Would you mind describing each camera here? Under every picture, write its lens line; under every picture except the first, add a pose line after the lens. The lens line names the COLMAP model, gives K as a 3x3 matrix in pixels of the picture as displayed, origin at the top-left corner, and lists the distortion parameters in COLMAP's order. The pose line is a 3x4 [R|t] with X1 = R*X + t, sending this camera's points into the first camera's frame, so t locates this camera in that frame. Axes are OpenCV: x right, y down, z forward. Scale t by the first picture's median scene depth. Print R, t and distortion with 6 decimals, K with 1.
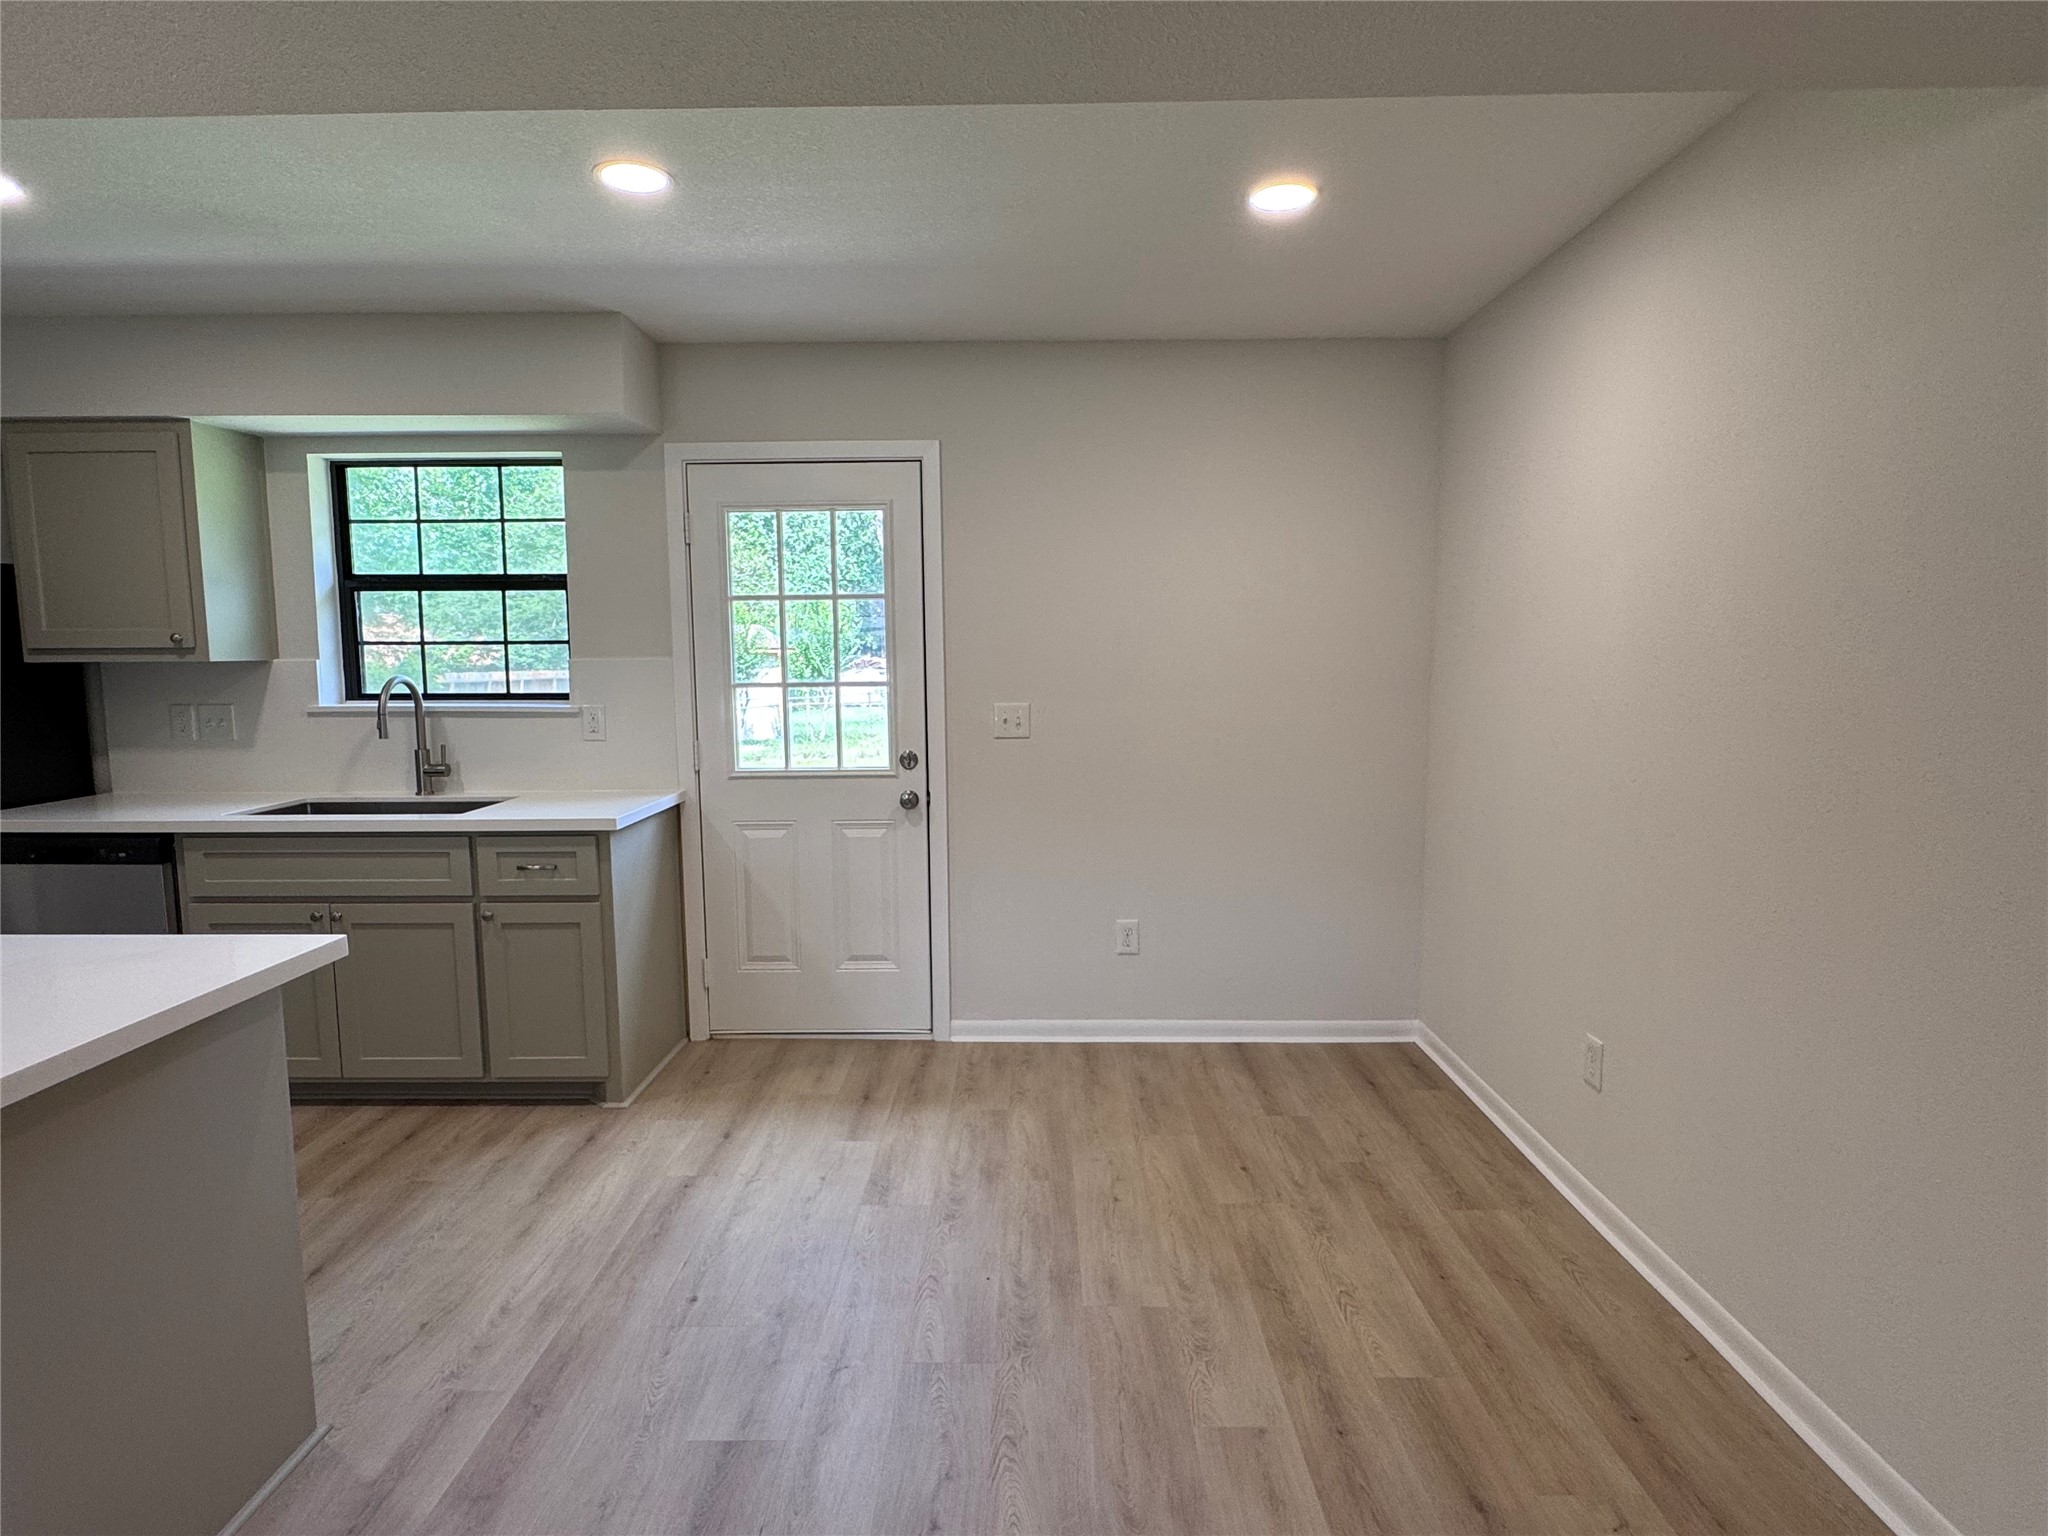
lens RADIAL K [[1114.4, 0, 1024.0], [0, 1114.4, 768.0], [0, 0, 1]] dist [-0.007764, 0.000144]
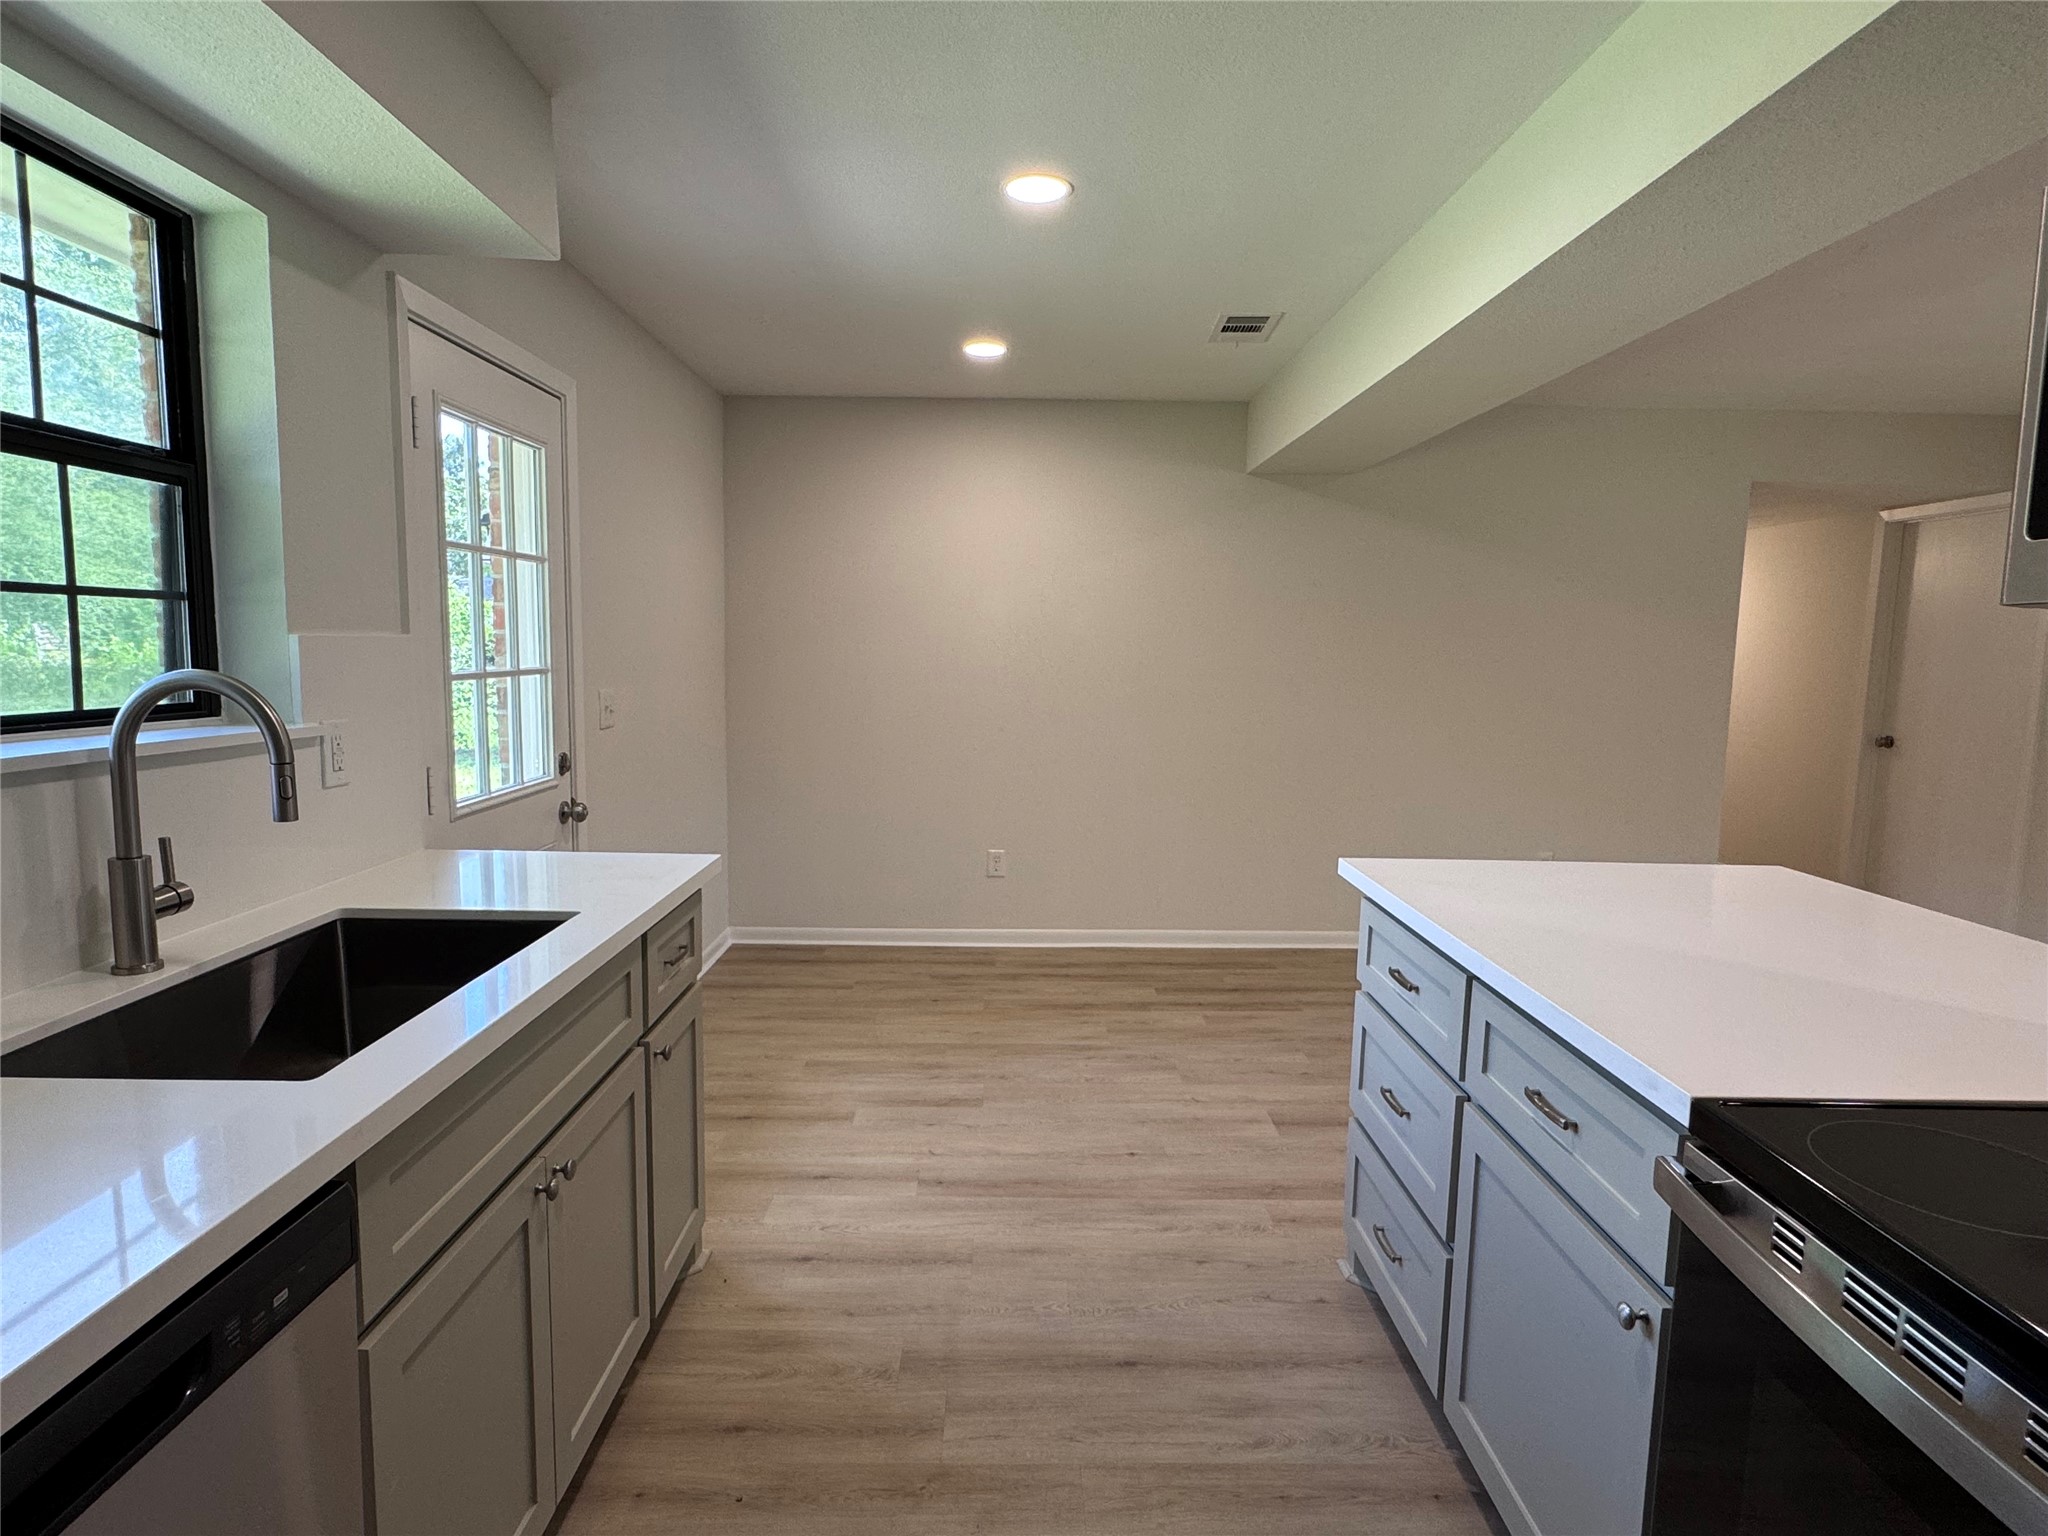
lens RADIAL K [[1114.4, 0, 1024.0], [0, 1114.4, 768.0], [0, 0, 1]] dist [-0.007764, 0.000144]
pose [[-0.024569, -0.104323, 0.994240, -1.264298], [0.090750, 0.990201, 0.106142, -0.083303], [-0.995571, 0.092835, -0.014861, 0.925736]]
